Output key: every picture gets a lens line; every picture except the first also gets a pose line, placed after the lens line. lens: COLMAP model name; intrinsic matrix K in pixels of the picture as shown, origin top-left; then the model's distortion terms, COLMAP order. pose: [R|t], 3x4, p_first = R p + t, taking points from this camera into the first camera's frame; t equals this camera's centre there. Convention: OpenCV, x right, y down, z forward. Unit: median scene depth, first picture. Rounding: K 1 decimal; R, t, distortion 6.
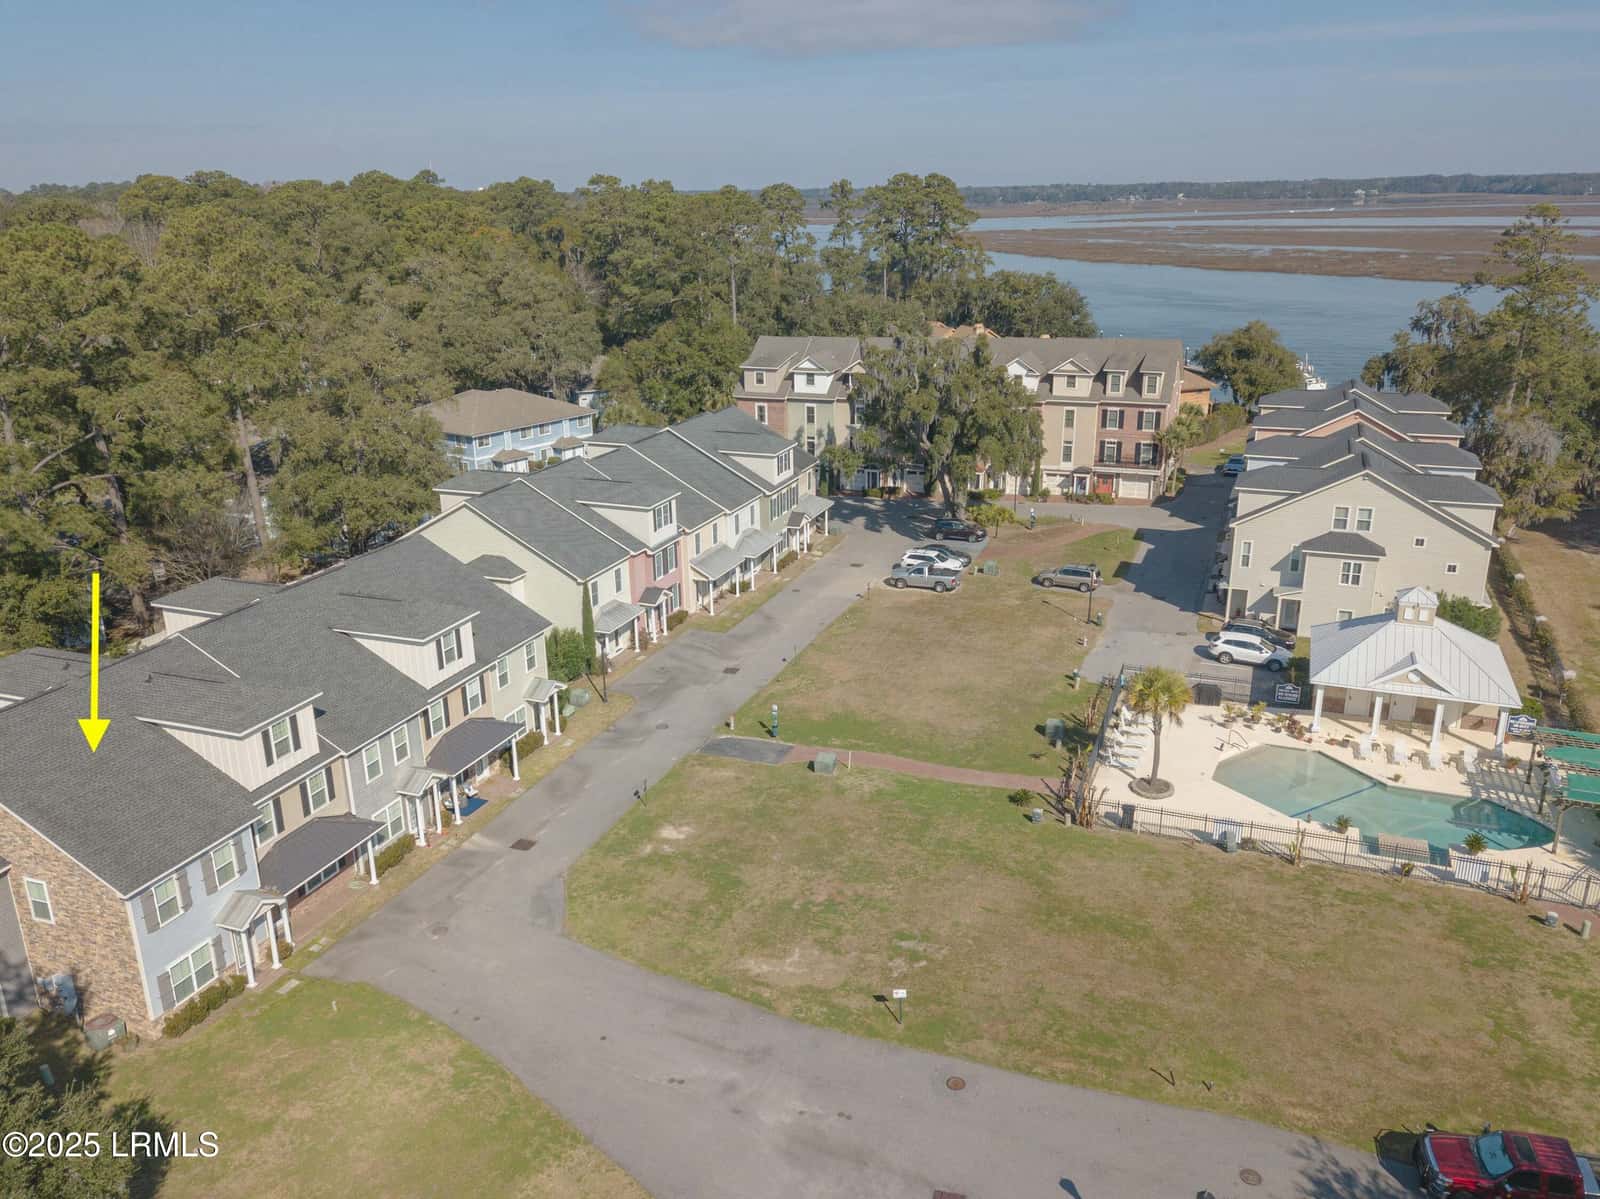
lens RADIAL K [[1246.8, 0, 800.0], [0, 1246.8, 599.5], [0, 0, 1]] dist [-0.040657, -0.000519]
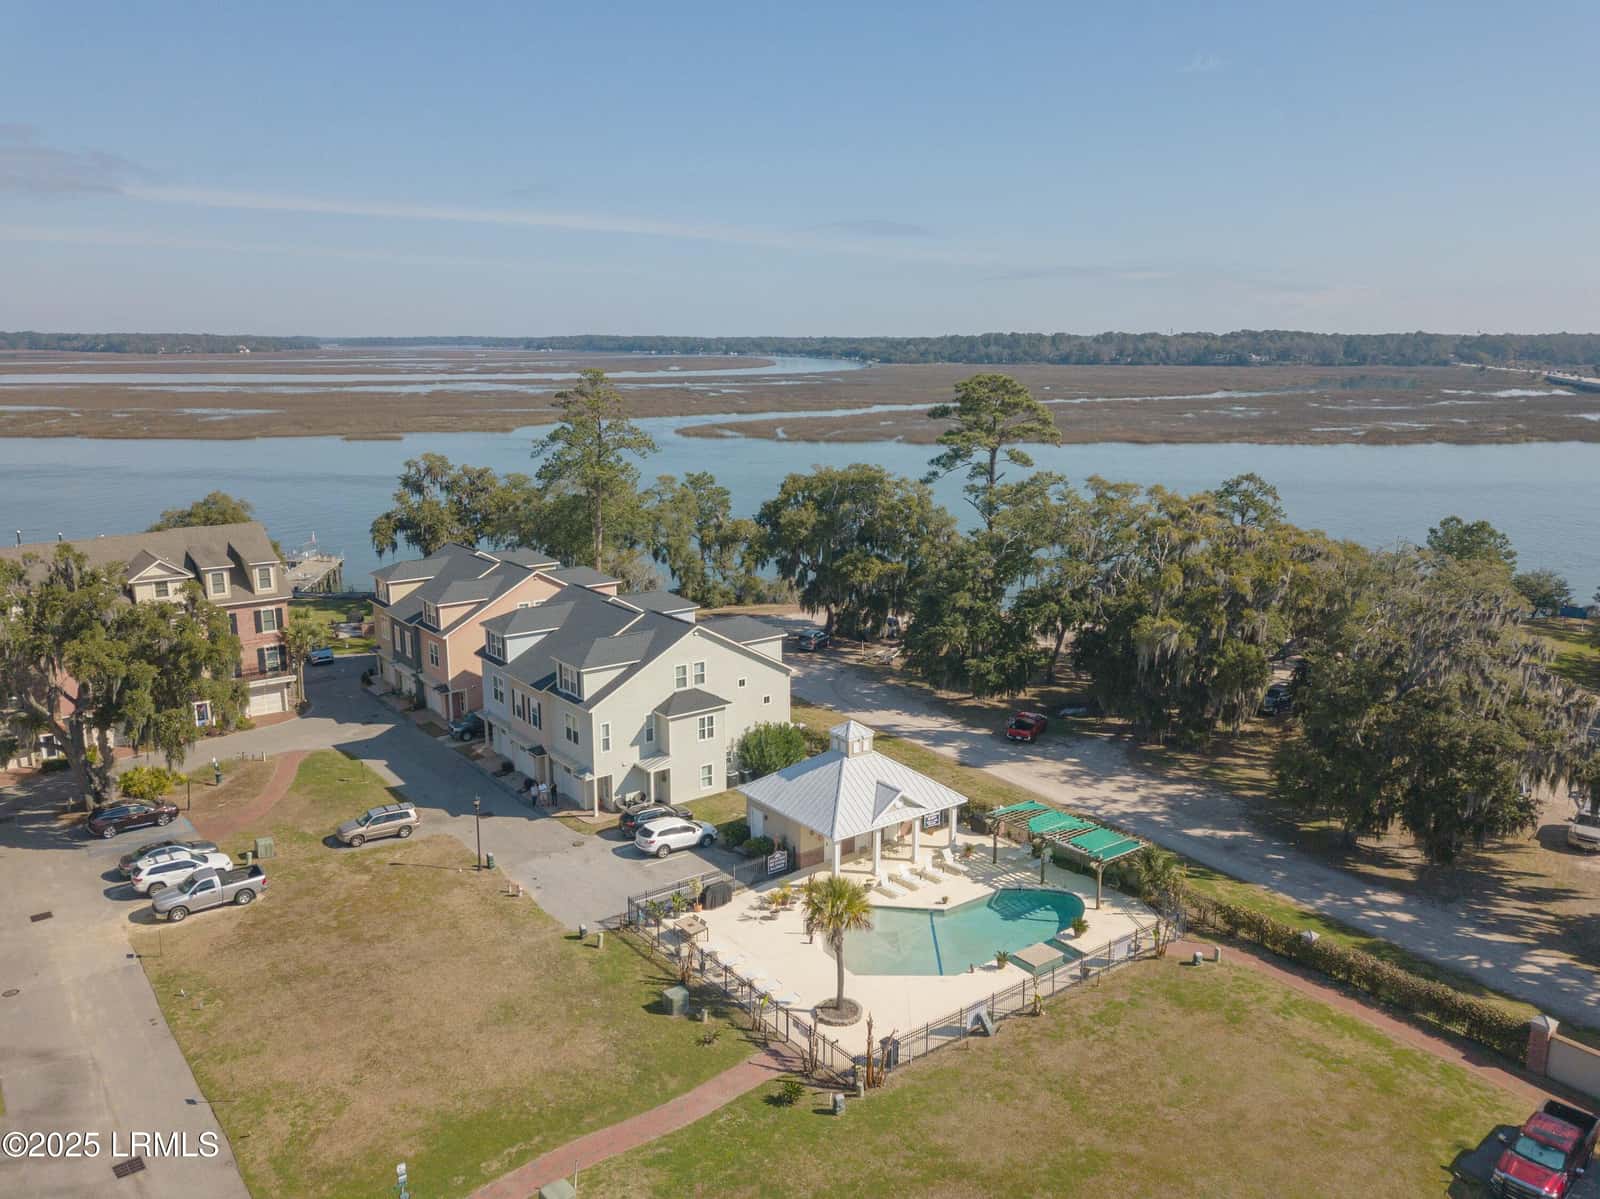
lens RADIAL K [[1209.5, 0, 800.0], [0, 1209.5, 599.5], [0, 0, 1]] dist [-0.010147, 0.063076]
pose [[0.509888, -0.155510, 0.846068, -0.323510], [0.255170, 0.966601, 0.023885, -0.124952], [-0.821524, 0.203712, 0.532540, 0.396135]]
